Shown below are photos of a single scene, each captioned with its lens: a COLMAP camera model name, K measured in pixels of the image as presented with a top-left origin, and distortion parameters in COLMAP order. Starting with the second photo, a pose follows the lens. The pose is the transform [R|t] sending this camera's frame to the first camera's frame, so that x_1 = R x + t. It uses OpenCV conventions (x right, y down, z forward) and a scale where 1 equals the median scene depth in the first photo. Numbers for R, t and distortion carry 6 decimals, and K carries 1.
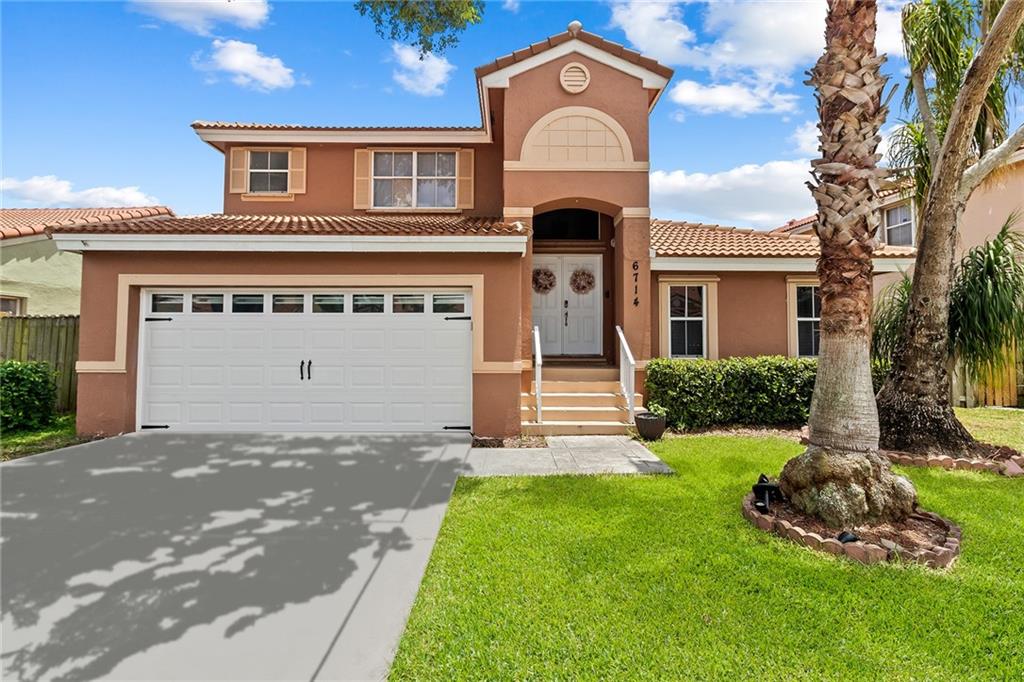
lens RADIAL K [[467.8, 0, 512.0], [0, 467.8, 328.2], [0, 0, 1]] dist [0.002813, -0.000332]
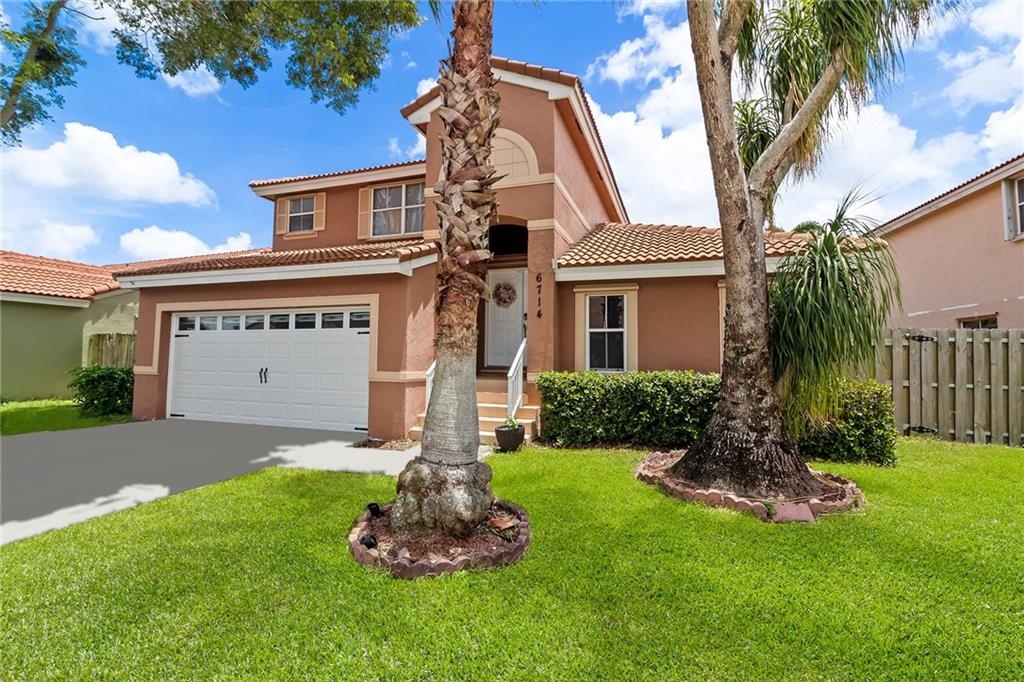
lens RADIAL K [[467.8, 0, 512.0], [0, 467.8, 328.2], [0, 0, 1]] dist [0.002813, -0.000332]
pose [[0.941142, -0.013627, -0.337738, 0.539423], [0.005461, 0.999670, -0.025117, -0.001308], [0.337969, 0.021794, 0.940905, 0.043344]]
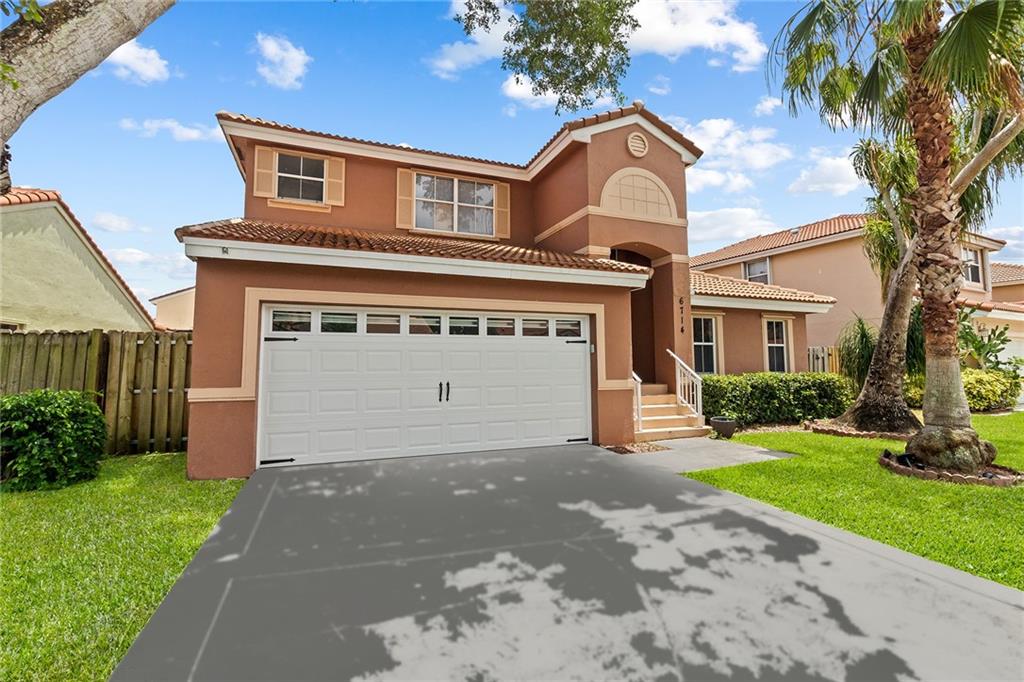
lens RADIAL K [[467.8, 0, 512.0], [0, 467.8, 328.2], [0, 0, 1]] dist [0.002813, -0.000332]
pose [[0.930028, 0.022031, 0.366828, -0.604715], [-0.005979, 0.998976, -0.044838, -0.002250], [-0.367440, 0.039507, 0.929208, 0.009675]]
